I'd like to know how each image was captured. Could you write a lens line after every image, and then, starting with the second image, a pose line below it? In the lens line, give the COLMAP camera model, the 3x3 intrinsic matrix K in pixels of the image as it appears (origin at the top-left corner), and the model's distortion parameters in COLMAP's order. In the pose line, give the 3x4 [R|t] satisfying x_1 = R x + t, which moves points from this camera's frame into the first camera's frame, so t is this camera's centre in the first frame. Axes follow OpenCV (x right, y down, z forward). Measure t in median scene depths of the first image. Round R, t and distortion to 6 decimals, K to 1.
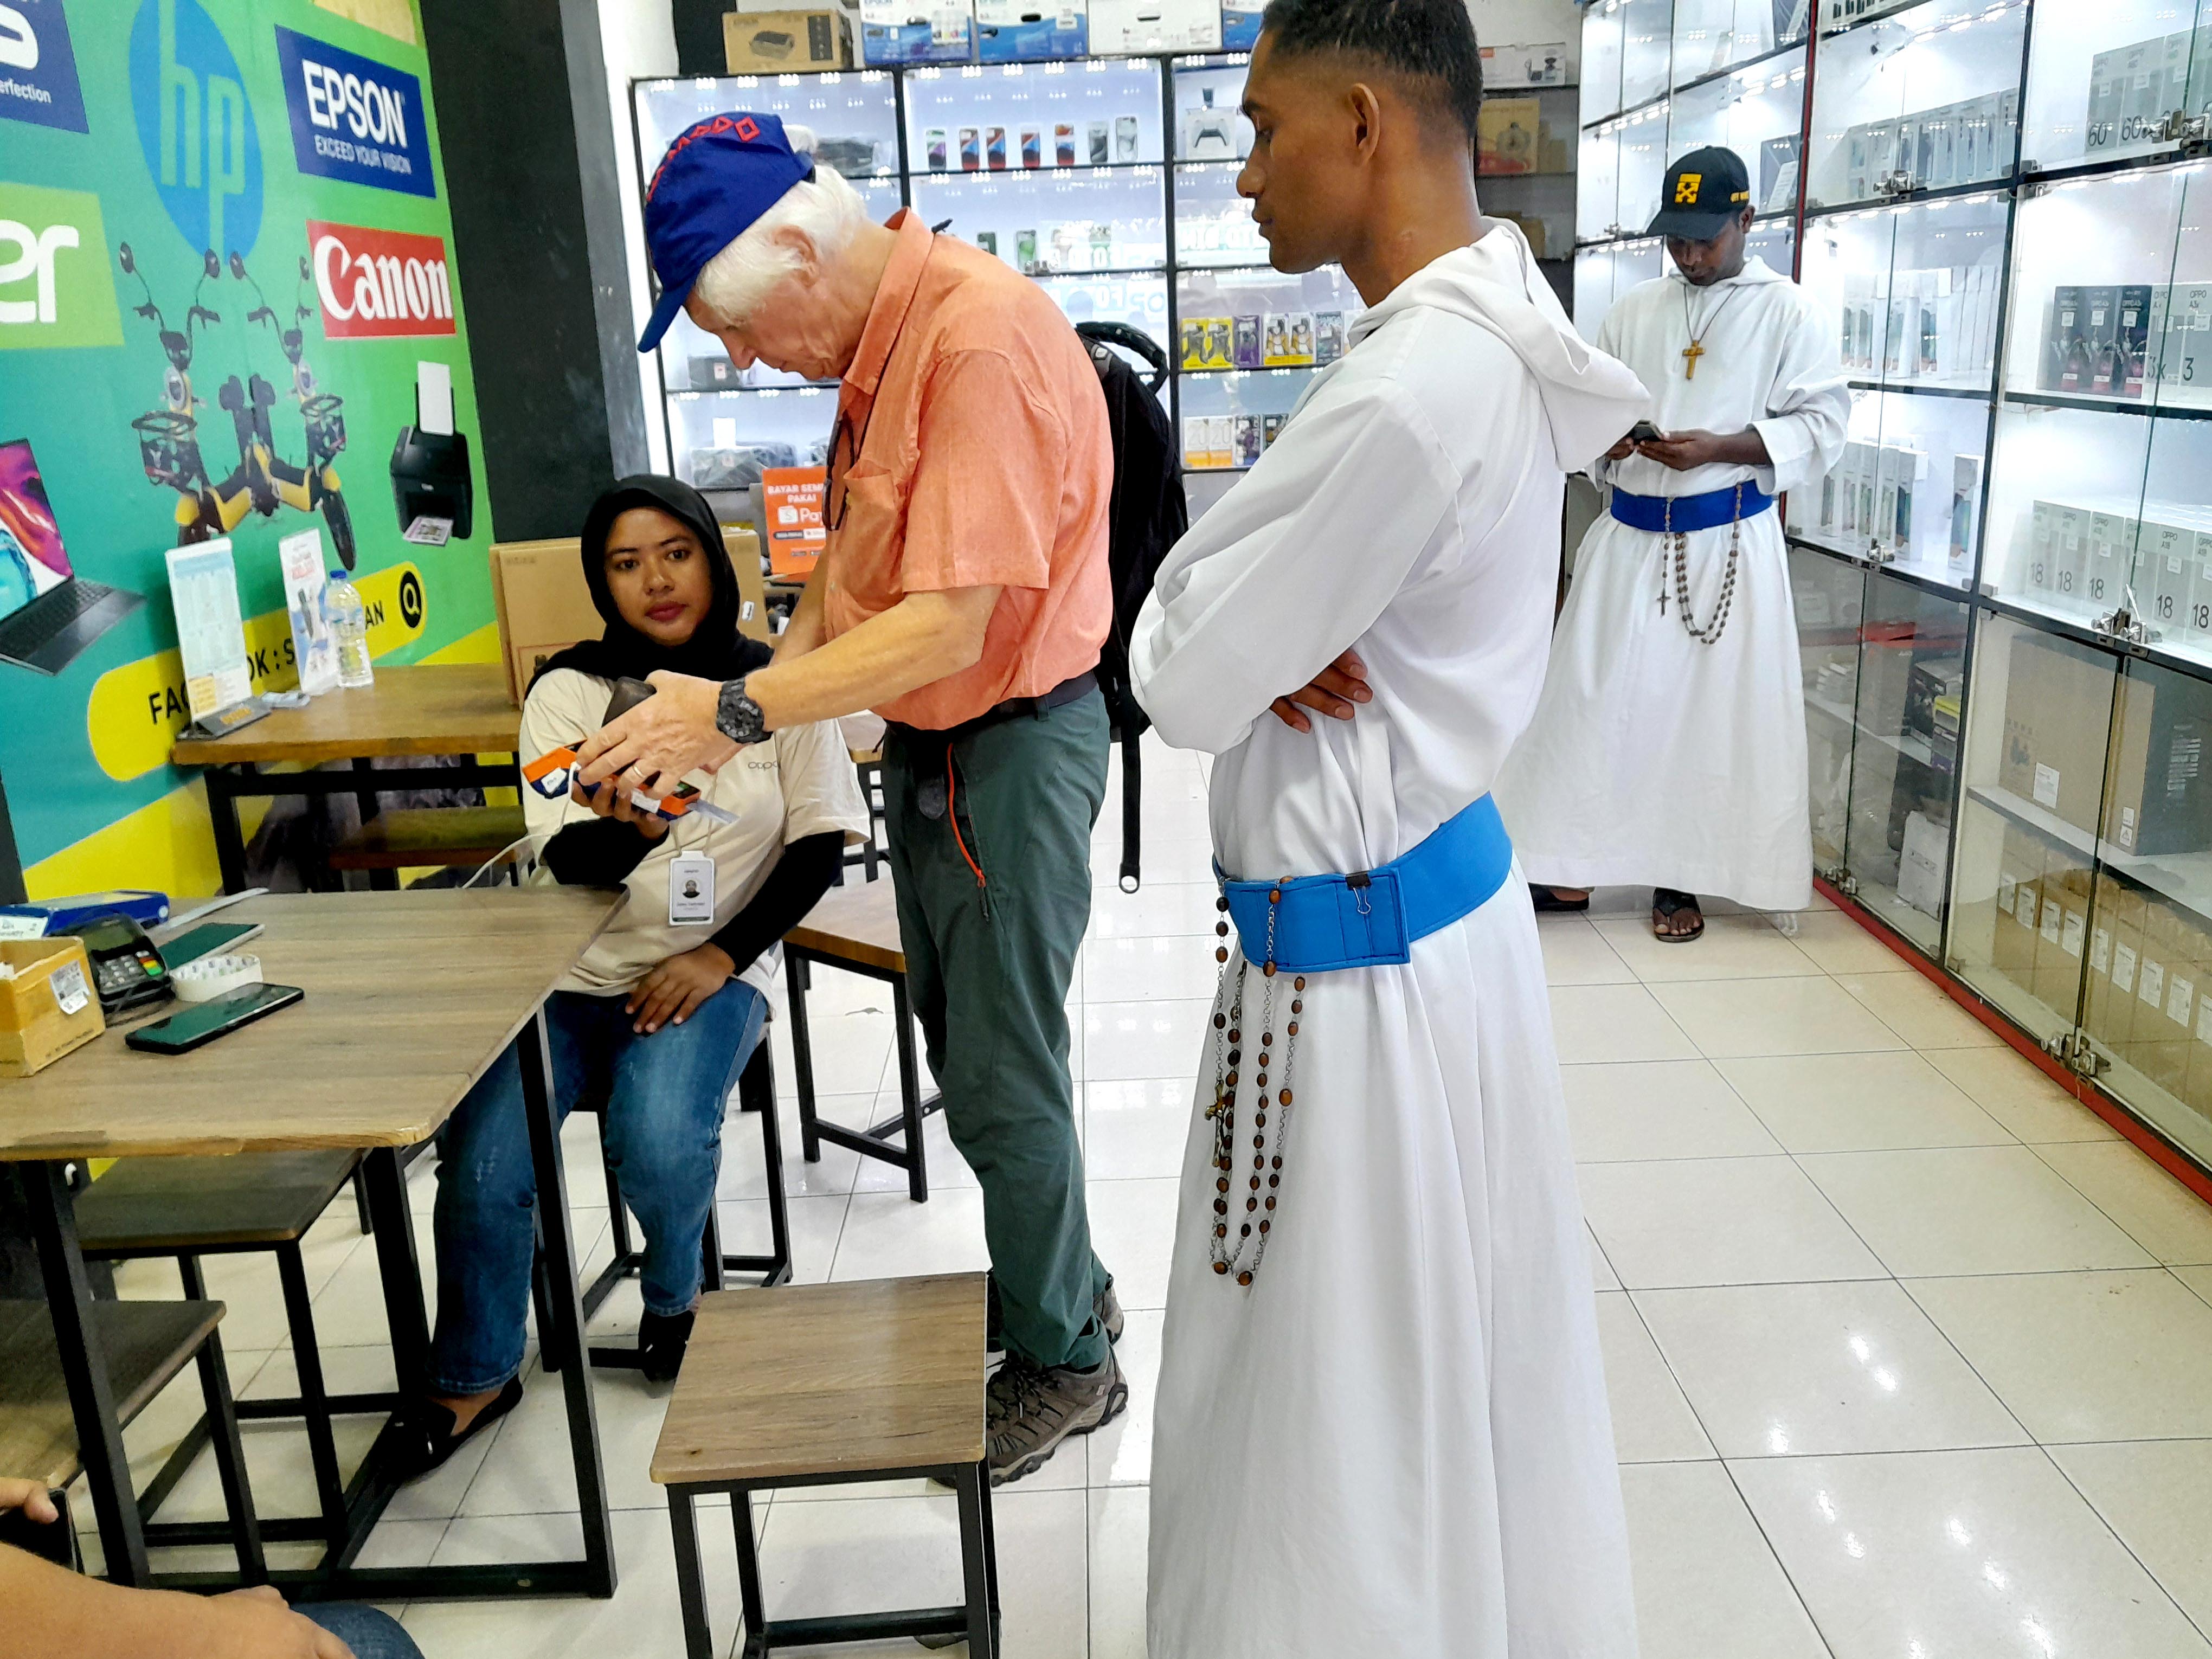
lens RADIAL K [[1787.9, 0, 1105.5], [0, 1787.9, 735.6], [0, 0, 1]] dist [-0.013741, 0.046994]
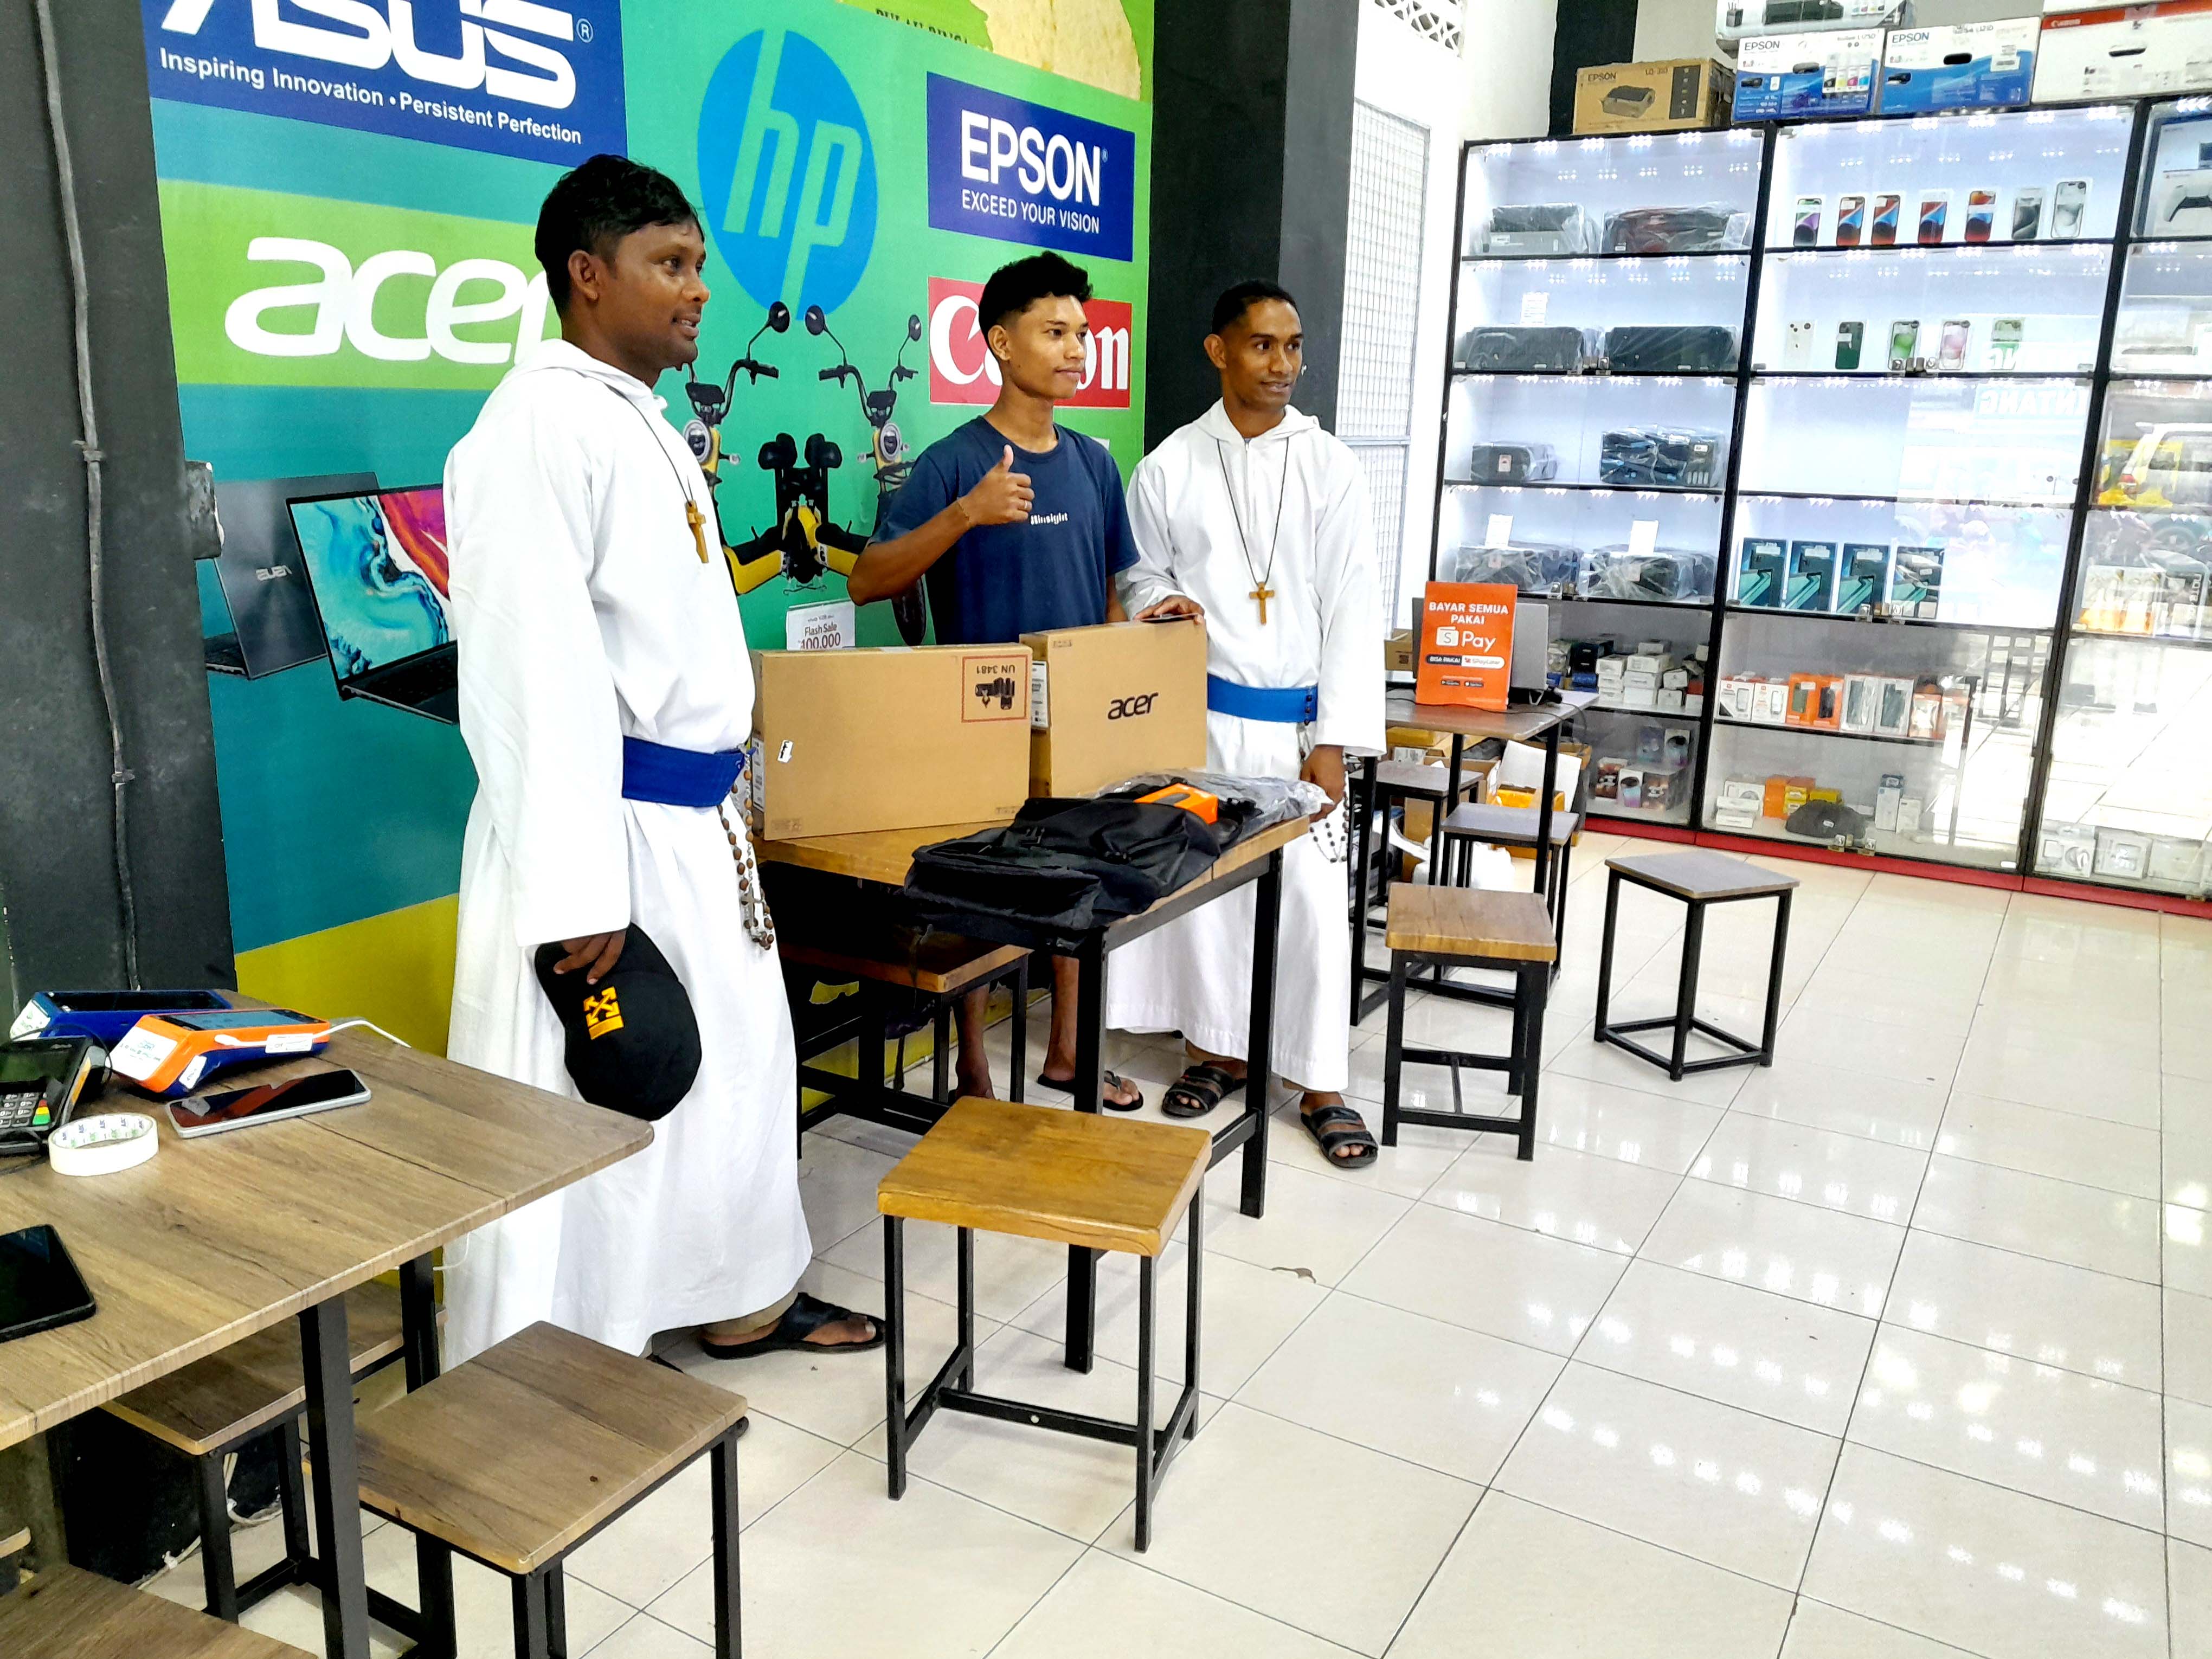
lens RADIAL K [[1710.0, 0, 1098.9], [0, 1710.0, 806.4], [0, 0, 1]] dist [0.064075, -0.062578]
pose [[0.853385, 0.176079, -0.490643, 0.073211], [-0.174739, 0.983395, 0.048987, -0.037886], [0.491122, 0.043929, 0.869983, 0.136513]]
